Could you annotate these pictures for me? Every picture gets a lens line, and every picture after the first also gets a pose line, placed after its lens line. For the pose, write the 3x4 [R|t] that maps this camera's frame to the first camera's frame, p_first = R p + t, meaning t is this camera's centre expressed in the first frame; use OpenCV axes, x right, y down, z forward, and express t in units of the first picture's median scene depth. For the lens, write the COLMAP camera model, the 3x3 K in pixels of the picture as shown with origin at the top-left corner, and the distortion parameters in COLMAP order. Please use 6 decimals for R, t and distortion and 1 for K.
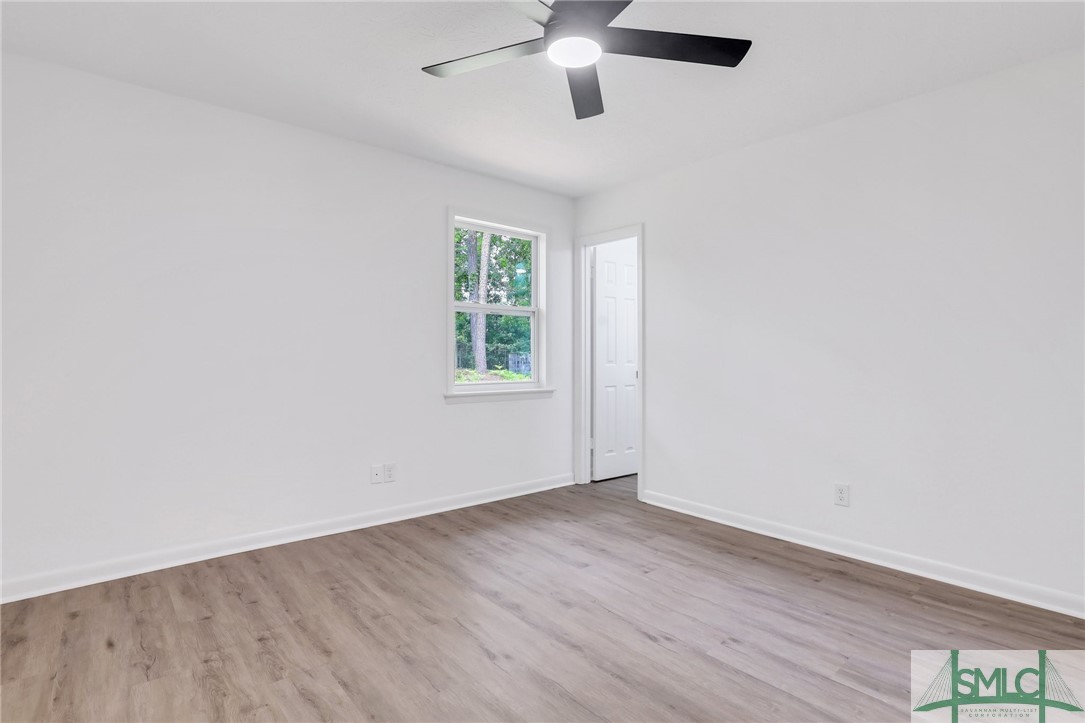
lens RADIAL K [[537.5, 0, 542.5], [0, 537.5, 361.5], [0, 0, 1]] dist [-0.029525, 0.000296]
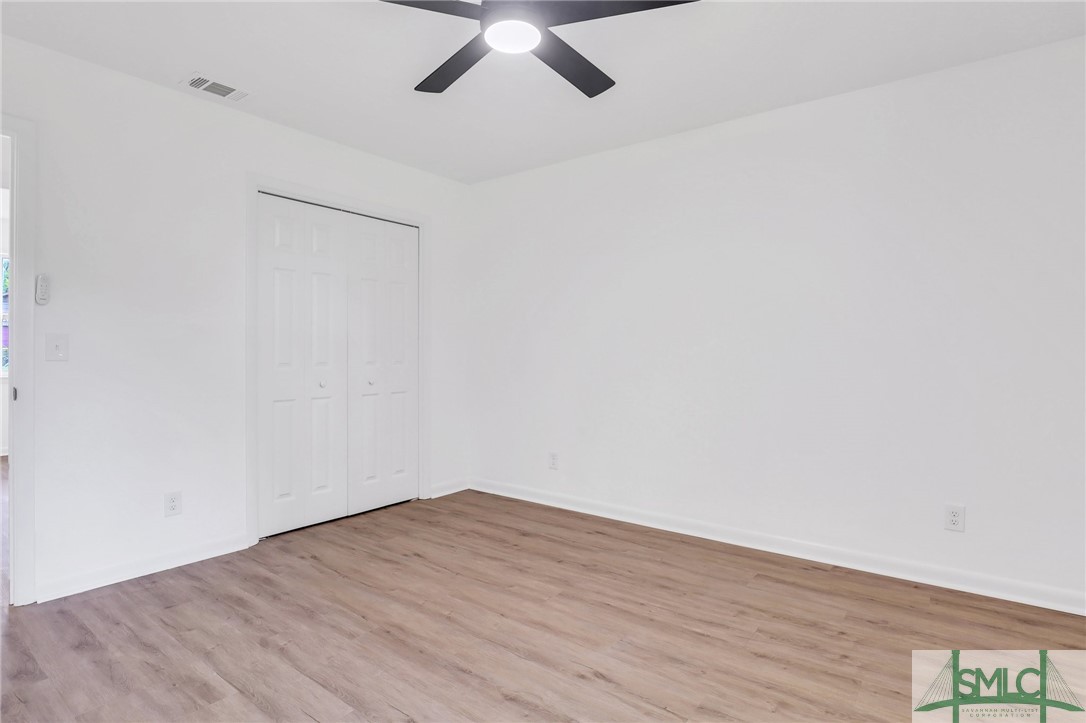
lens RADIAL K [[548.8, 0, 541.0], [0, 548.8, 347.5], [0, 0, 1]] dist [-0.022975, 0.000687]
pose [[-0.978929, -0.007688, -0.204056, 0.156672], [-0.008311, 0.999963, 0.002200, -0.015853], [0.204031, 0.003849, -0.978957, 1.478016]]
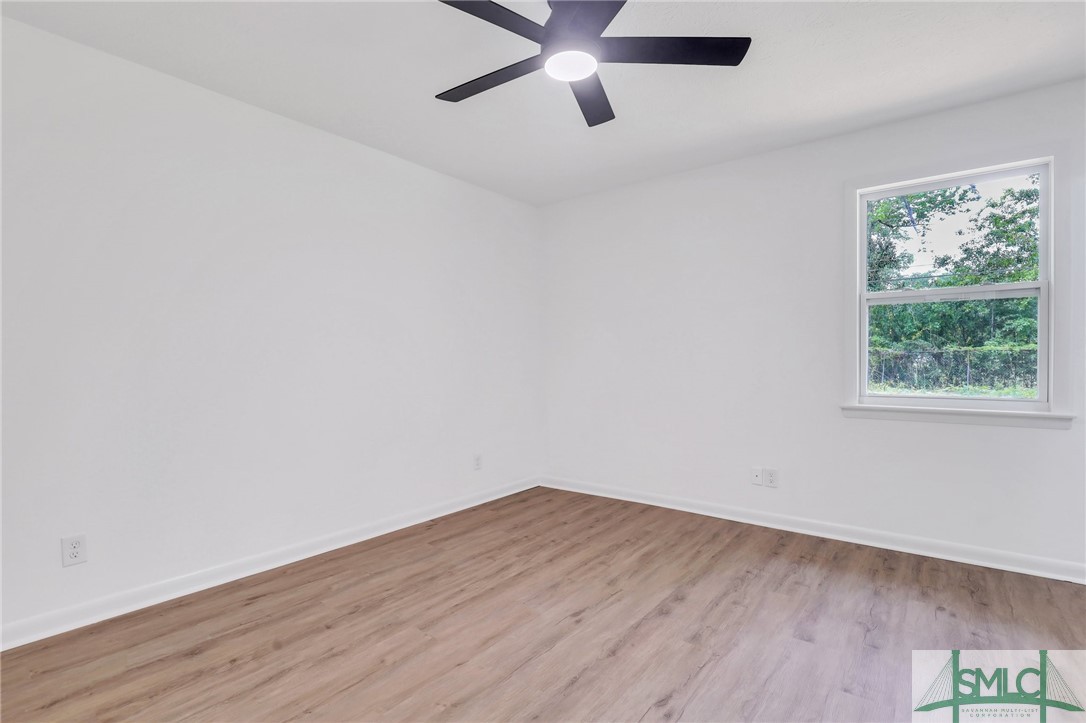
lens RADIAL K [[508.5, 0, 543.0], [0, 508.5, 361.5], [0, 0, 1]] dist [-0.024868, 0.000587]
pose [[0.185536, -0.003068, -0.982633, 0.780216], [-0.002866, 0.999989, -0.003664, -0.007805], [0.982633, 0.003496, 0.185525, 0.554304]]
